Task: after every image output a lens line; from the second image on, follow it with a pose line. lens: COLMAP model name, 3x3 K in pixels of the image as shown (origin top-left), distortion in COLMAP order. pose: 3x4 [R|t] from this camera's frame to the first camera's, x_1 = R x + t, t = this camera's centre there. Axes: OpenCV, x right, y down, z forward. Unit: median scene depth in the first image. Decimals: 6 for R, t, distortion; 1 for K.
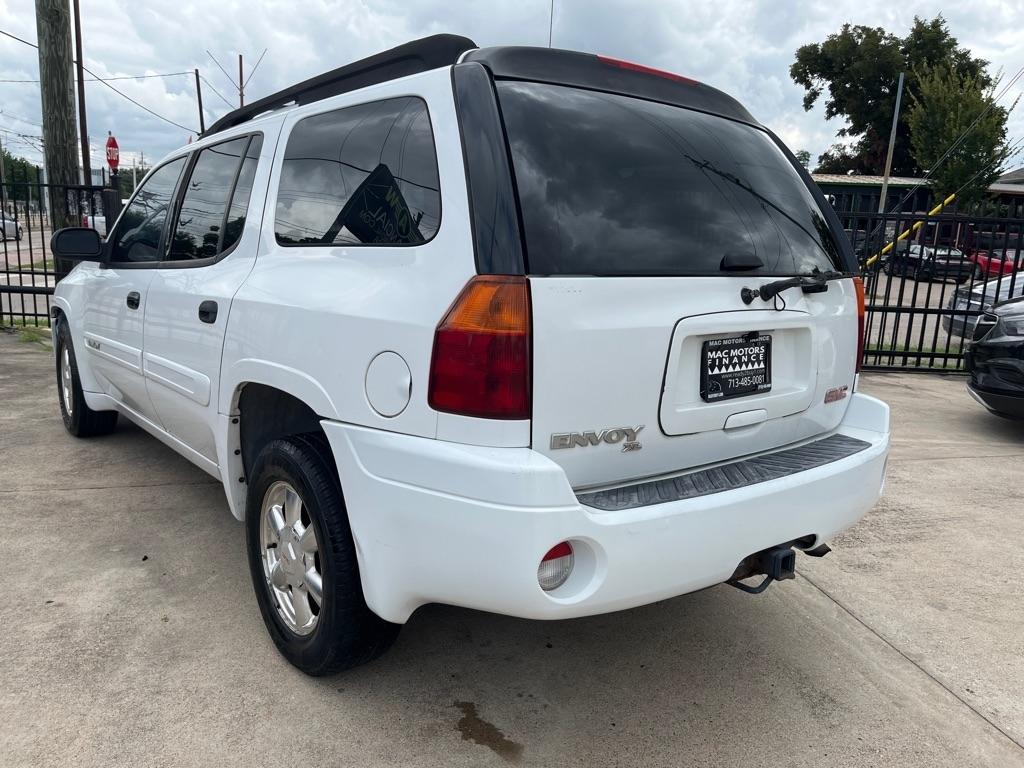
lens RADIAL K [[779.8, 0, 508.7], [0, 779.8, 383.9], [0, 0, 1]] dist [0.083385, -0.128879]
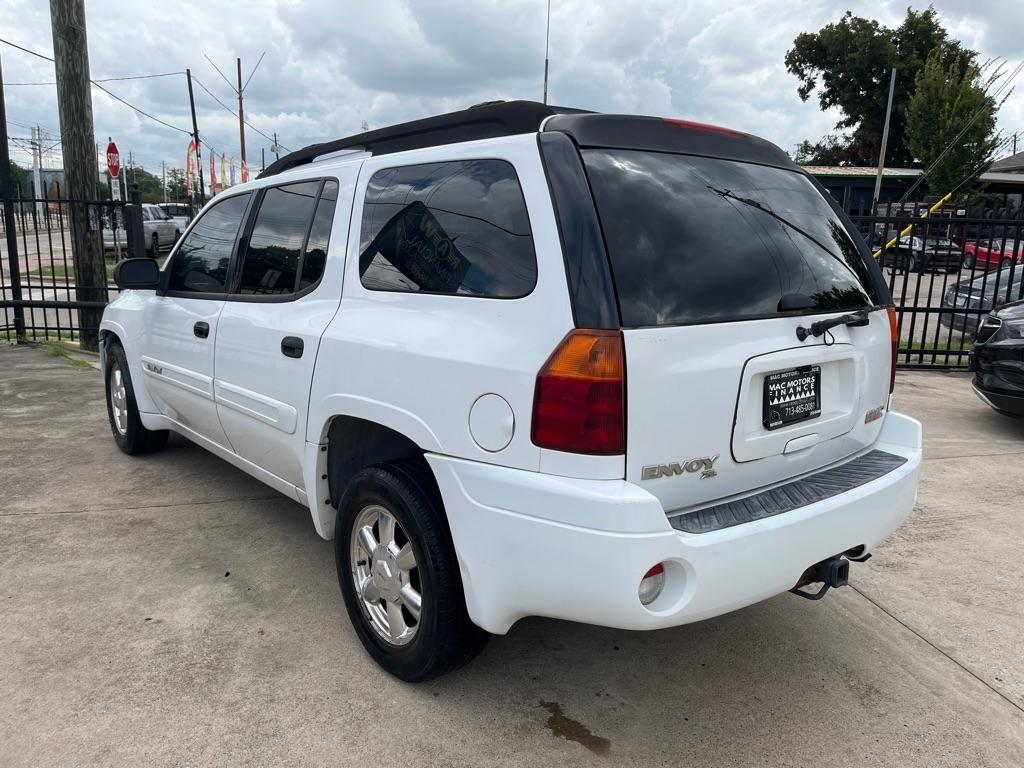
lens RADIAL K [[781.7, 0, 518.1], [0, 781.7, 382.7], [0, 0, 1]] dist [0.080483, -0.125297]
pose [[0.999632, -0.019483, 0.018874, -0.101698], [0.019344, 0.999784, 0.007559, -0.048875], [-0.019018, -0.007191, 0.999793, -0.094418]]
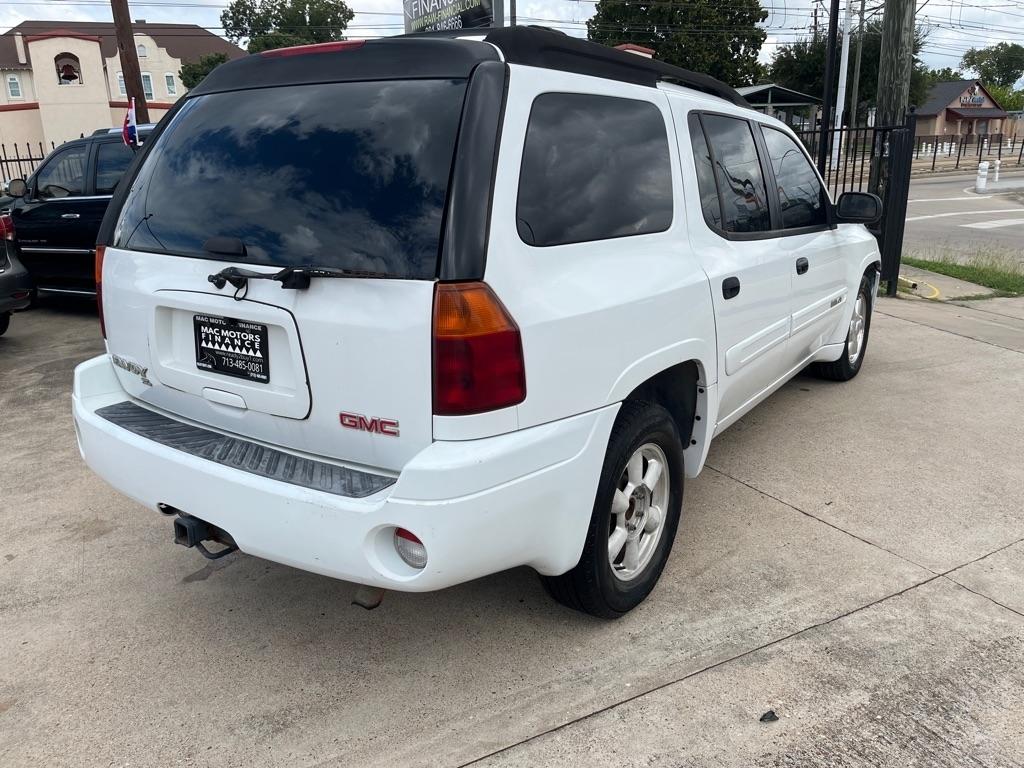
lens RADIAL K [[782.9, 0, 516.9], [0, 782.9, 381.6], [0, 0, 1]] dist [0.073402, -0.117053]
pose [[0.277590, 0.227623, -0.933344, 1.179348], [-0.145908, 0.970244, 0.193227, -0.201010], [0.949555, 0.082544, 0.302542, 0.893294]]
